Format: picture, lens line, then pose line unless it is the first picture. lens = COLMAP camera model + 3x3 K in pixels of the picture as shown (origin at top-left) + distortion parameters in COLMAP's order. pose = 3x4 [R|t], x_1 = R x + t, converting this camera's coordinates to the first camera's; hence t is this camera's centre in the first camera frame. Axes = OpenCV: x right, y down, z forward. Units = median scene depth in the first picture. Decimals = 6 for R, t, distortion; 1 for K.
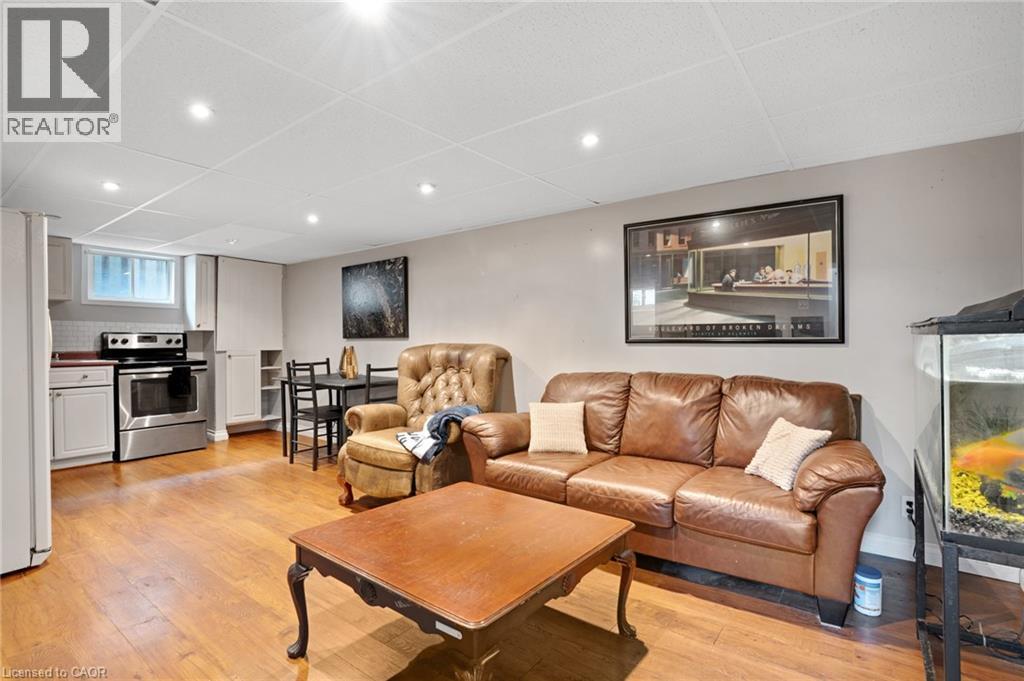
lens RADIAL K [[496.0, 0, 510.5], [0, 496.0, 342.9], [0, 0, 1]] dist [-0.049652, 0.009064]
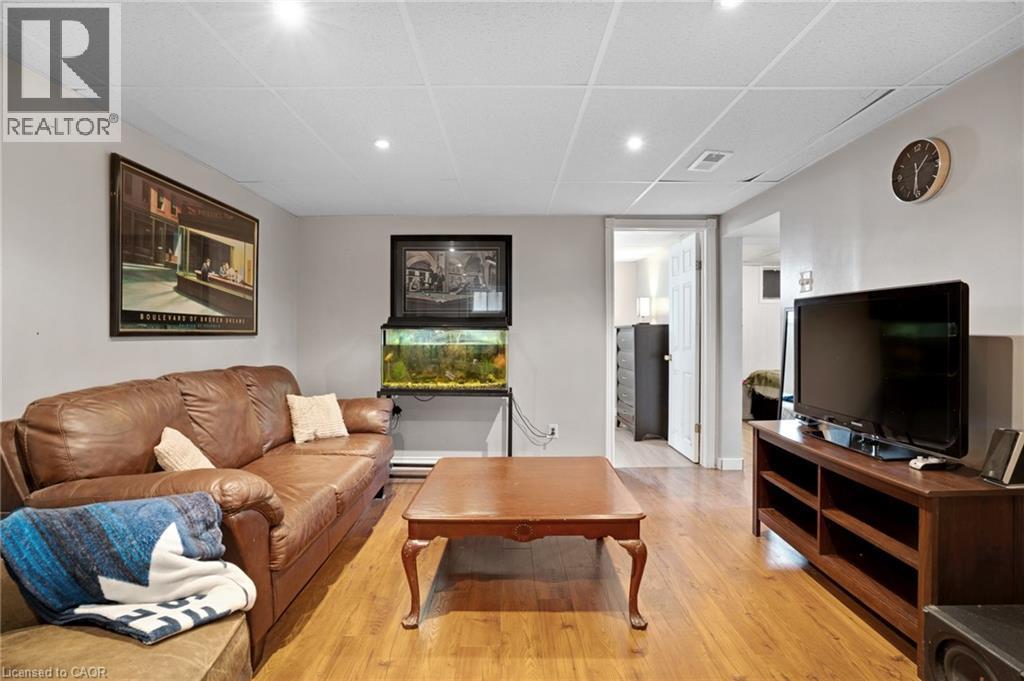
lens RADIAL K [[496.0, 0, 511.7], [0, 496.0, 335.7], [0, 0, 1]] dist [-0.049652, 0.009064]
pose [[-0.600429, -0.006311, 0.799653, -0.658788], [-0.002560, 0.999979, 0.005970, -0.006396], [-0.799674, 0.001537, -0.600433, 1.081063]]
